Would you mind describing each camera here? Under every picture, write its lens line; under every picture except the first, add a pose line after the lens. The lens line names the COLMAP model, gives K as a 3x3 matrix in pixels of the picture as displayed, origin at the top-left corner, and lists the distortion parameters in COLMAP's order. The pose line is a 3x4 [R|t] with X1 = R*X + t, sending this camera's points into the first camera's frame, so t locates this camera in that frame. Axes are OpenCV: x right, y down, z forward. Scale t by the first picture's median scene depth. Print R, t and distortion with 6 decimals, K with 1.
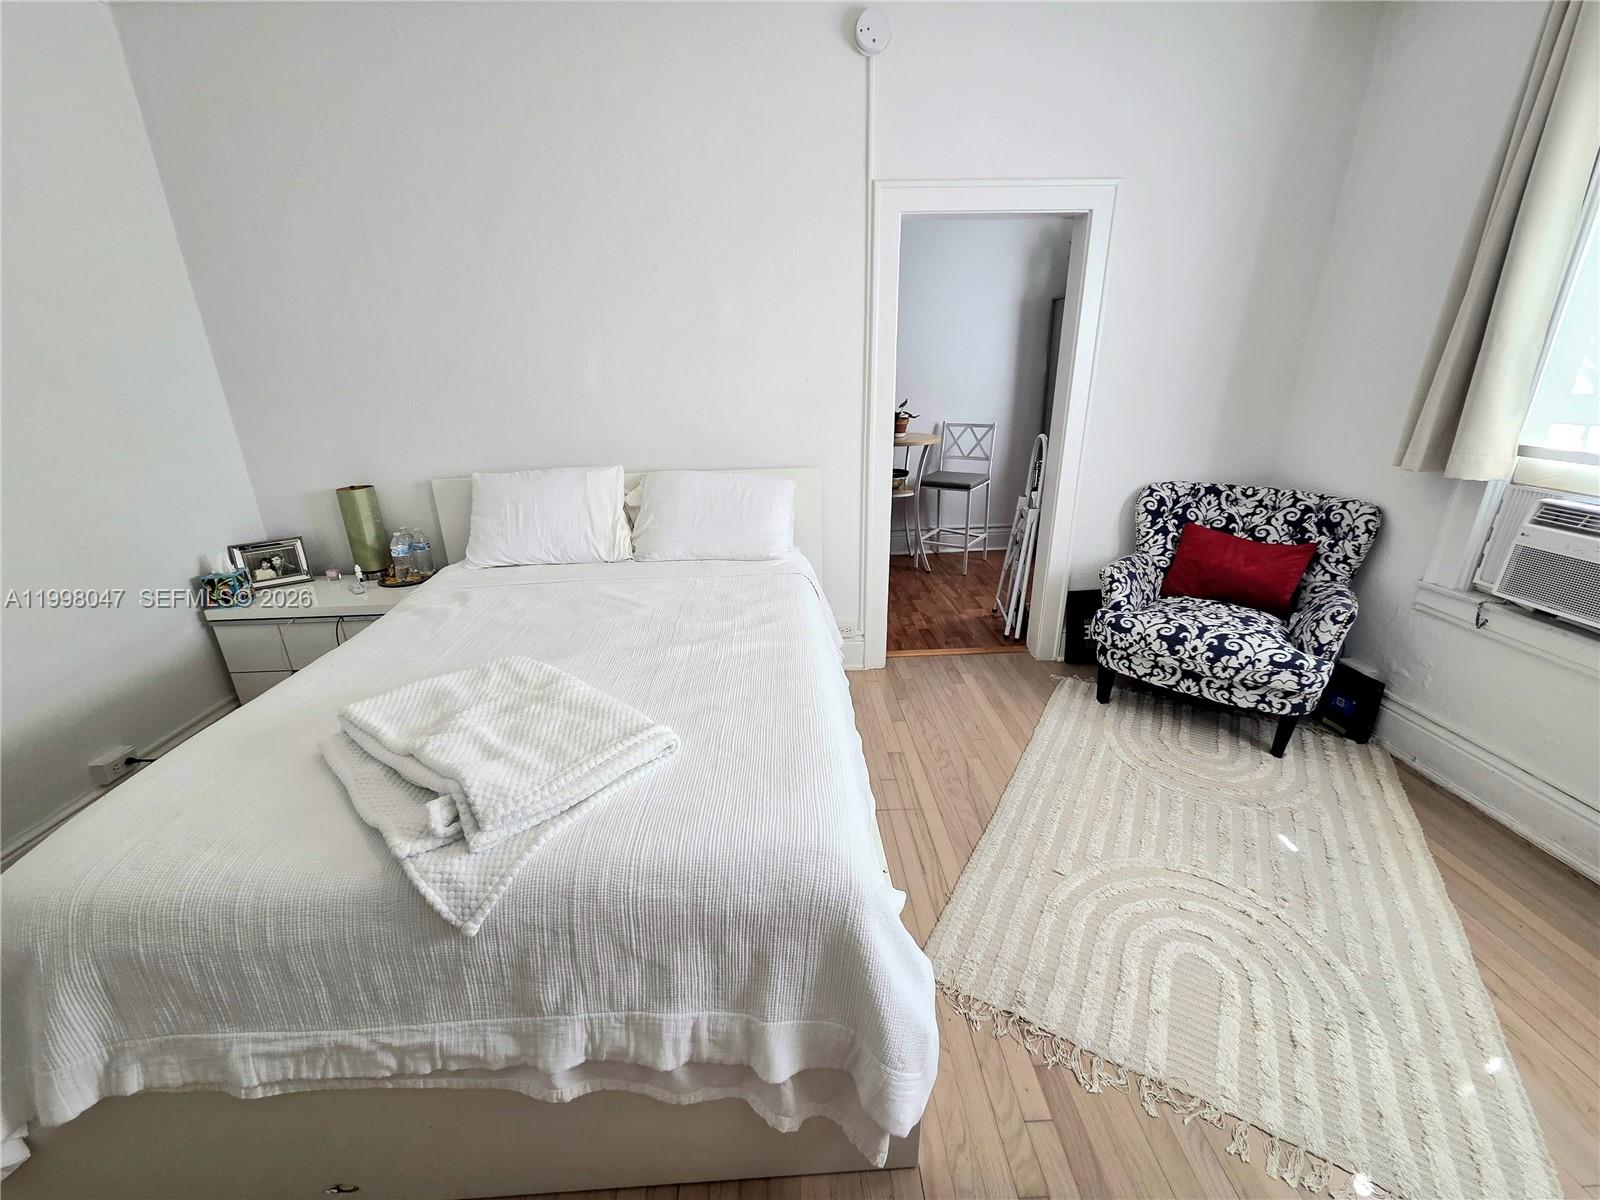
lens RADIAL K [[648.8, 0, 799.5], [0, 648.8, 597.6], [0, 0, 1]] dist [0.003193, 0.000397]
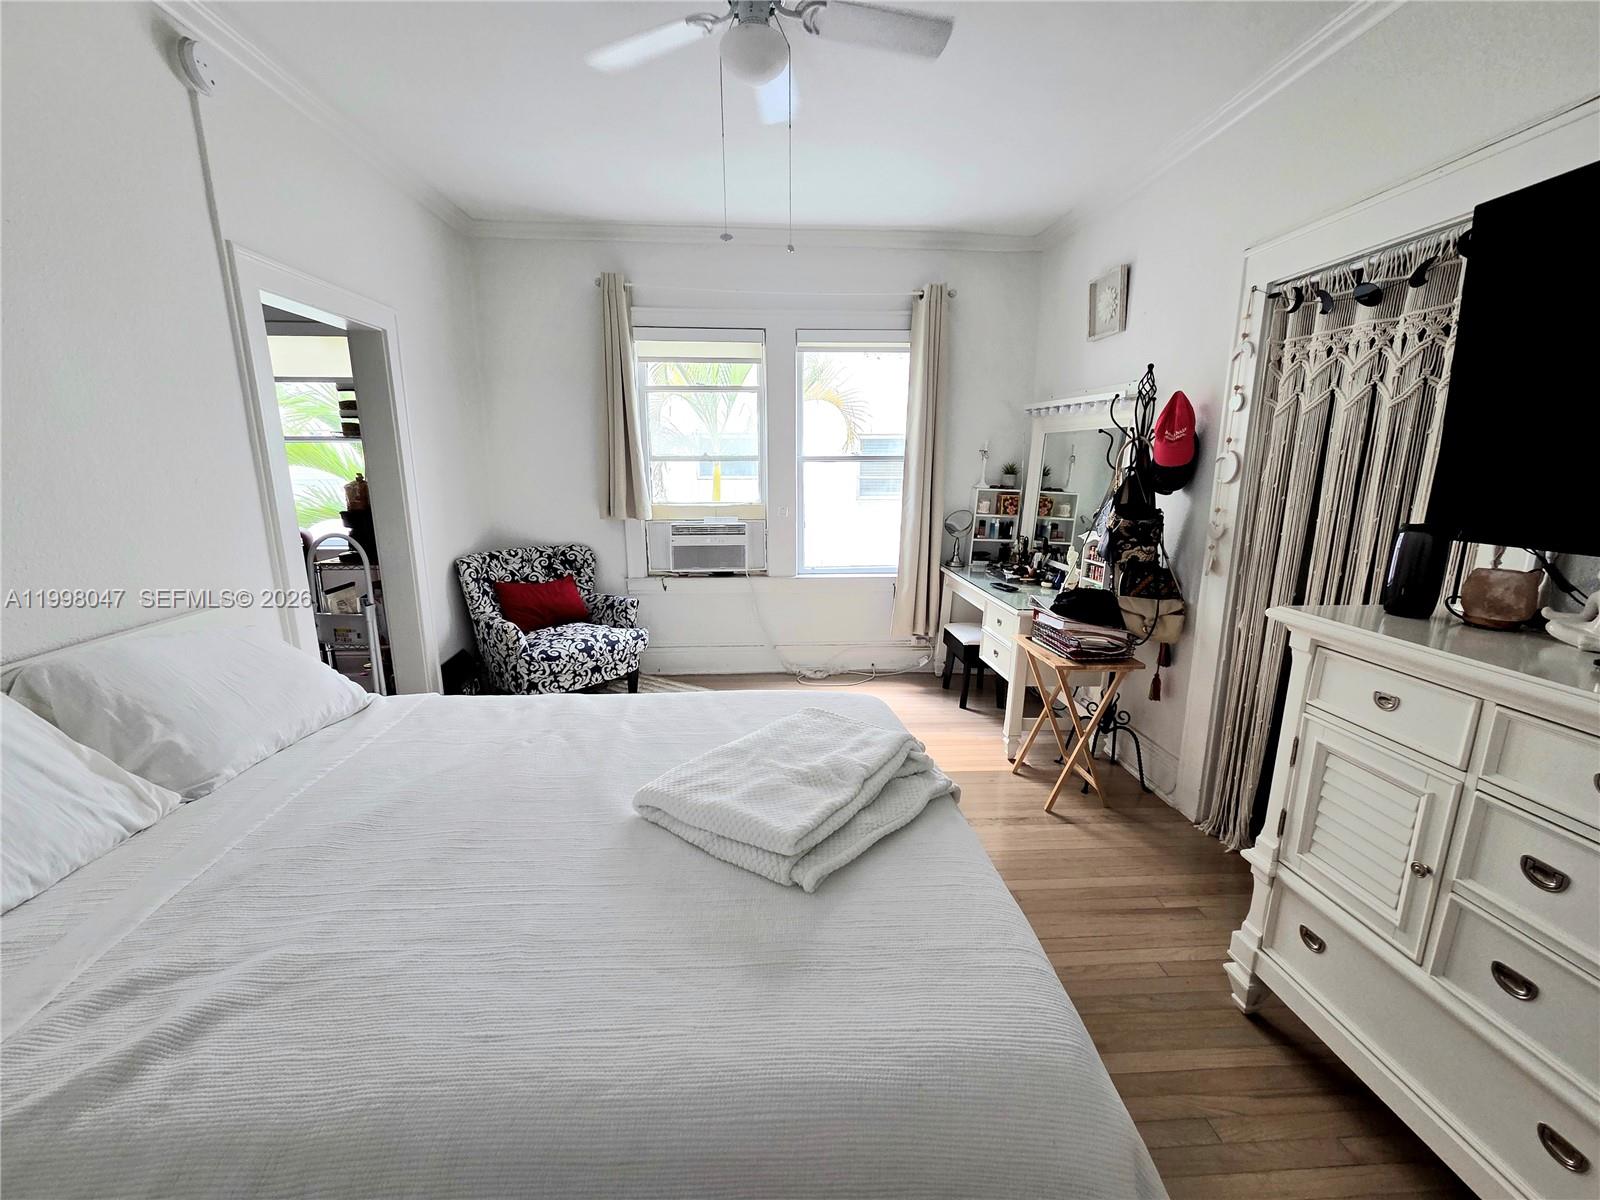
lens RADIAL K [[648.8, 0, 799.5], [0, 648.8, 597.6], [0, 0, 1]] dist [0.003193, 0.000397]
pose [[-0.024049, -0.193607, 0.980784, -0.767597], [0.342812, 0.919987, 0.190012, -0.142484], [-0.939096, 0.340794, 0.044246, 0.443492]]
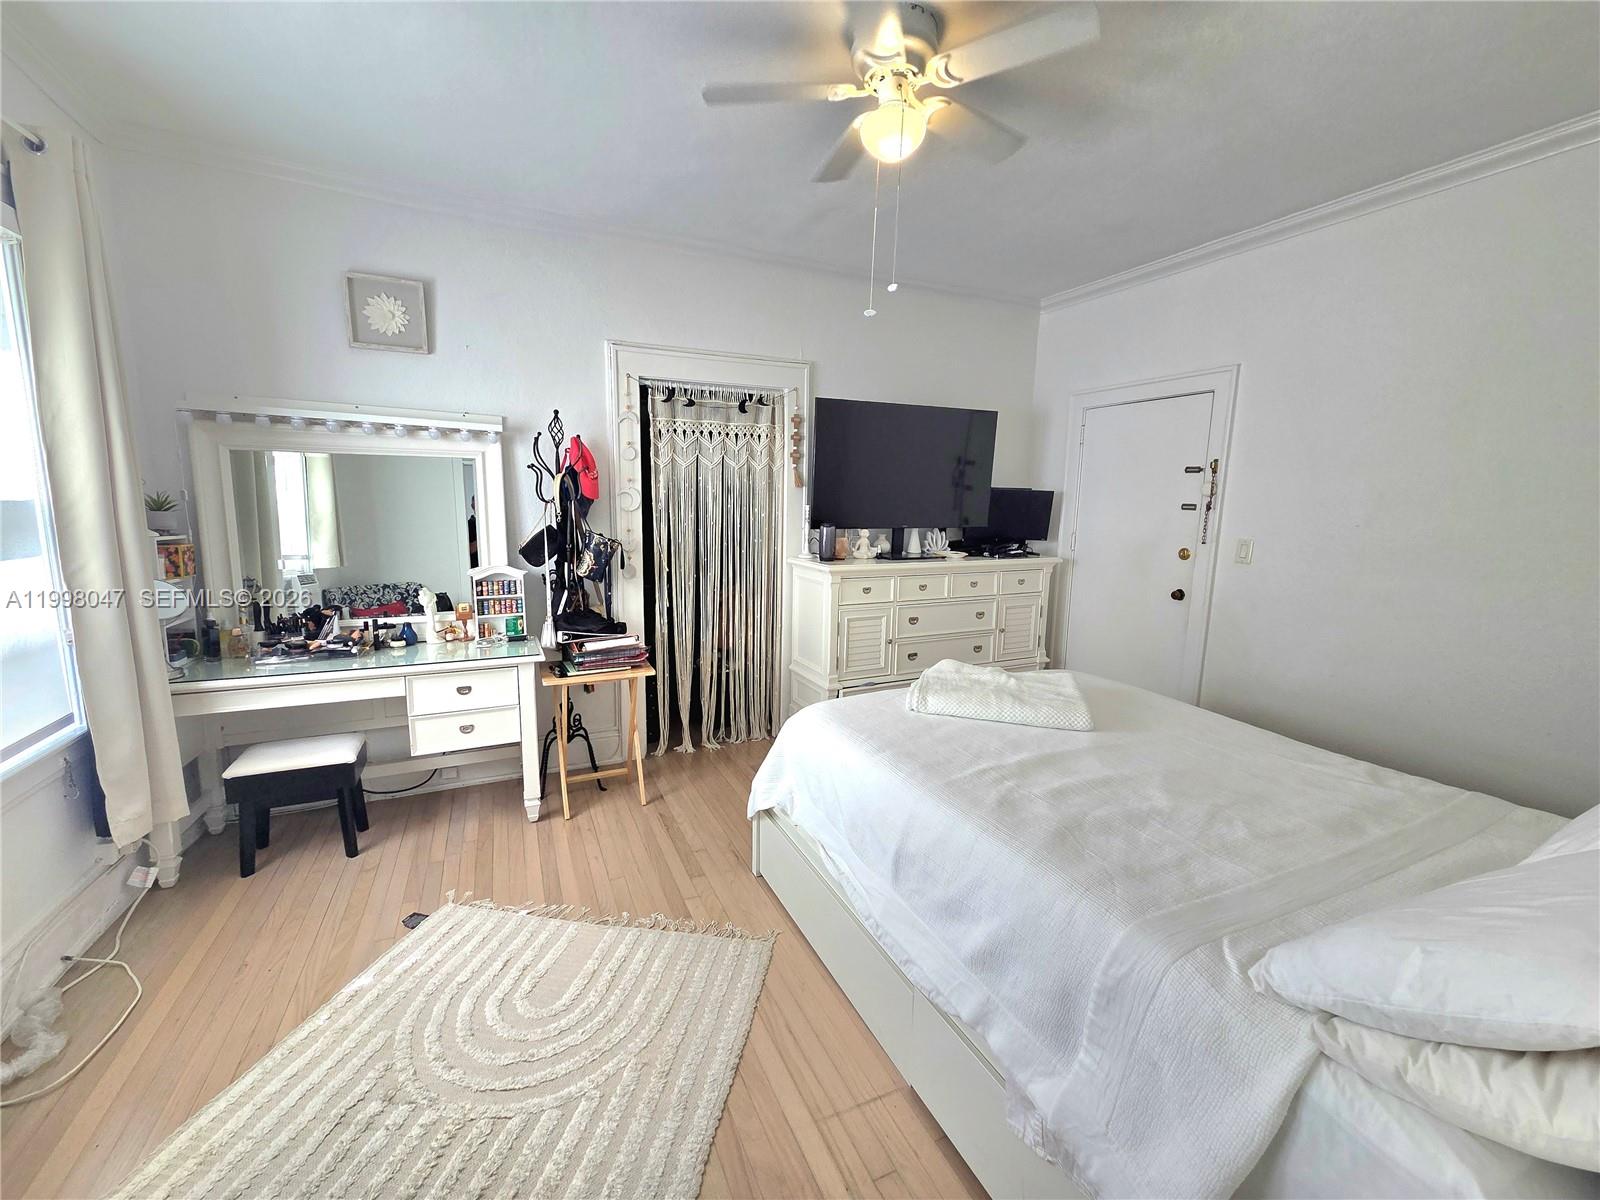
lens RADIAL K [[648.8, 0, 799.5], [0, 648.8, 597.6], [0, 0, 1]] dist [0.003193, 0.000397]
pose [[-0.925405, 0.057096, -0.374654, 0.361846], [-0.135929, 0.872805, 0.468759, -0.411763], [0.353764, 0.484718, -0.799937, 1.100988]]
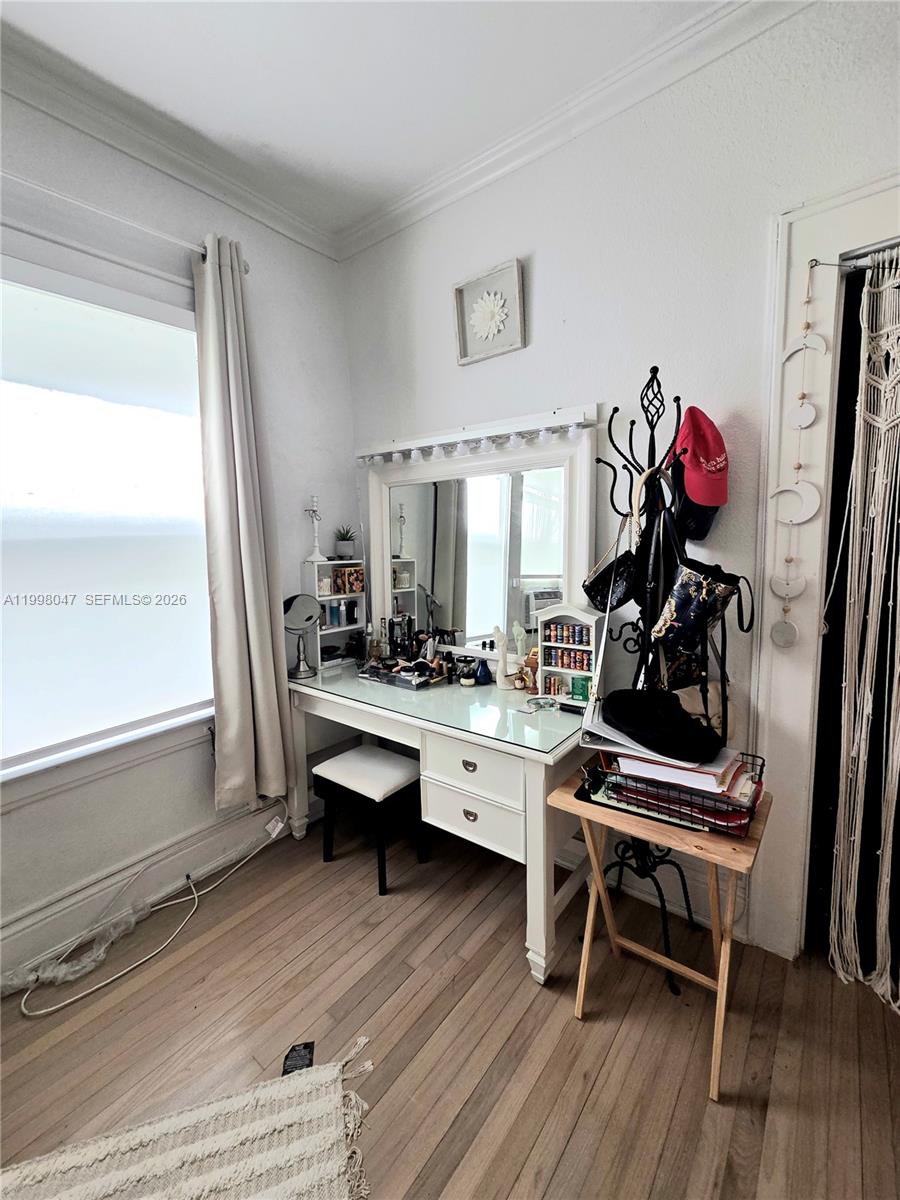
lens RADIAL K [[486.6, 0, 455.0], [0, 486.6, 601.6], [0, 0, 1]] dist [0.003193, 0.000397]
pose [[-0.758799, -0.047576, 0.649585, 0.108854], [0.270692, 0.884081, 0.380954, -0.132790], [-0.592410, 0.464905, -0.657961, 0.458178]]
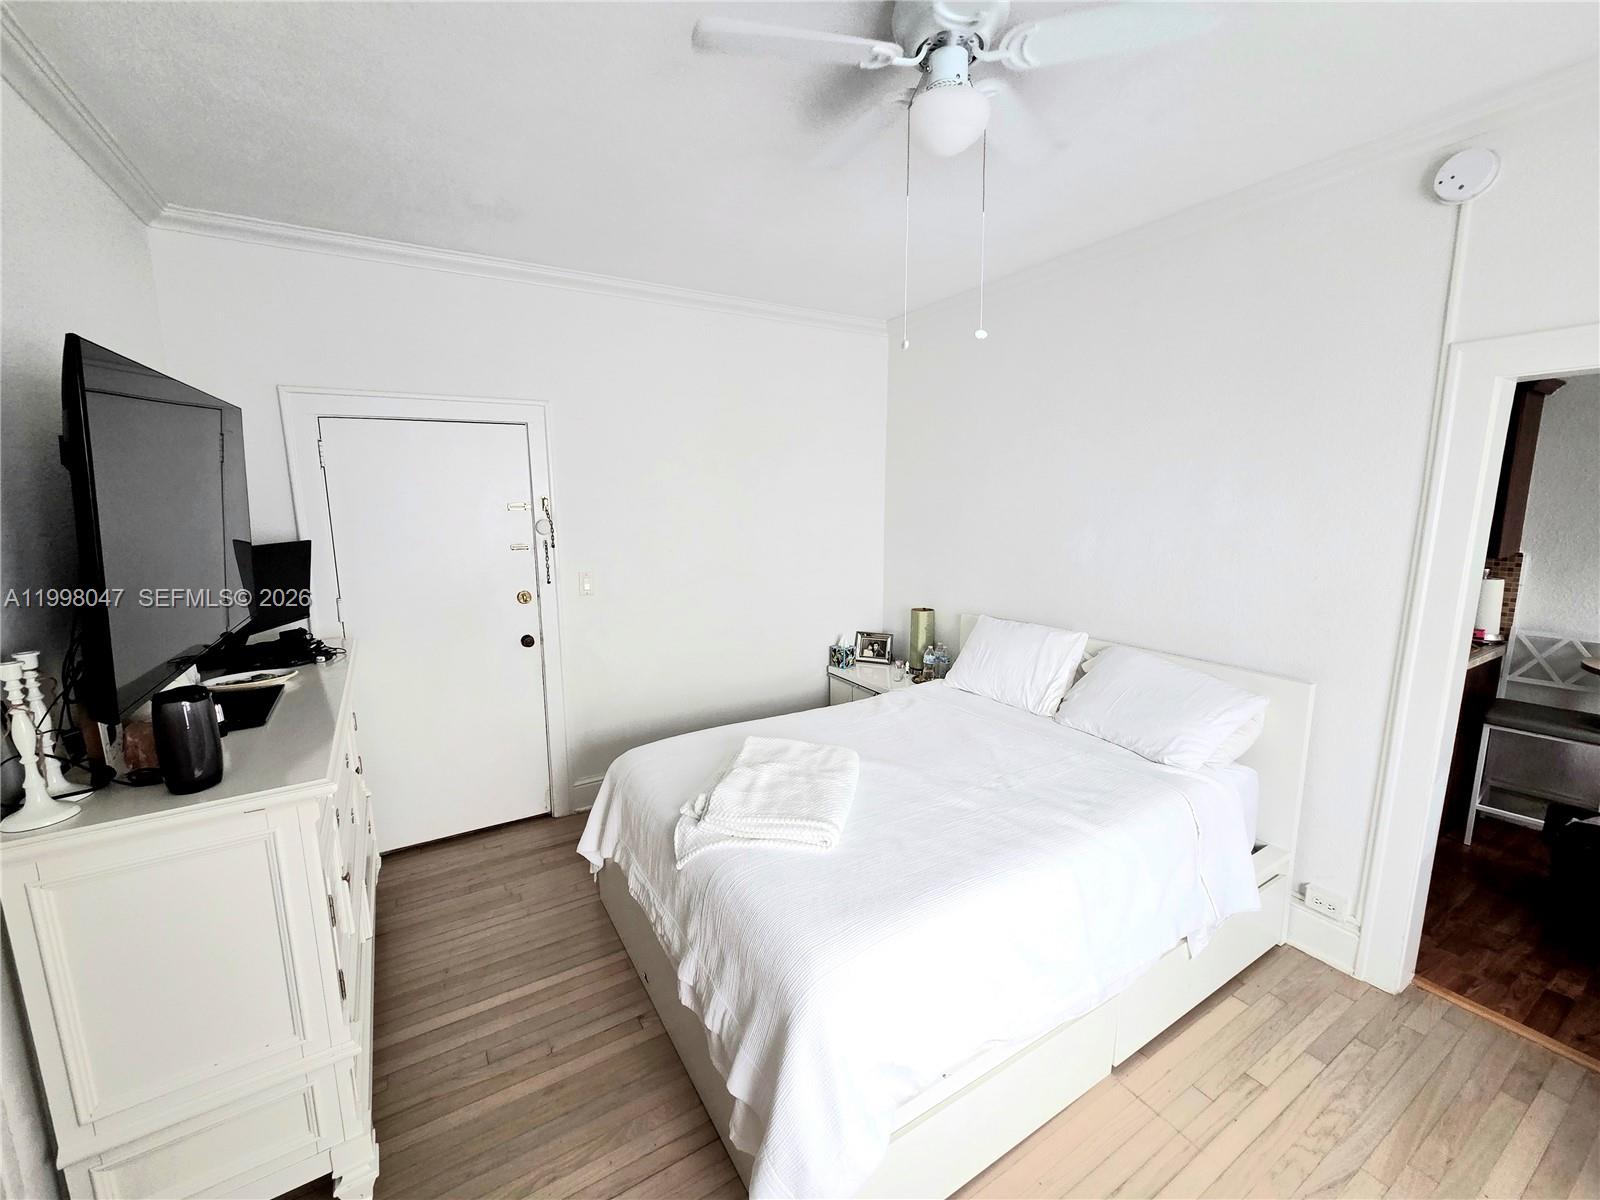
lens RADIAL K [[643.5, 0, 801.0], [0, 643.5, 596.5], [0, 0, 1]] dist [0.000411, 0.000061]
pose [[0.480551, 0.152269, -0.863647, 0.433057], [-0.301221, 0.953554, 0.000515, -0.125133], [0.823612, 0.259901, 0.504098, 0.063178]]
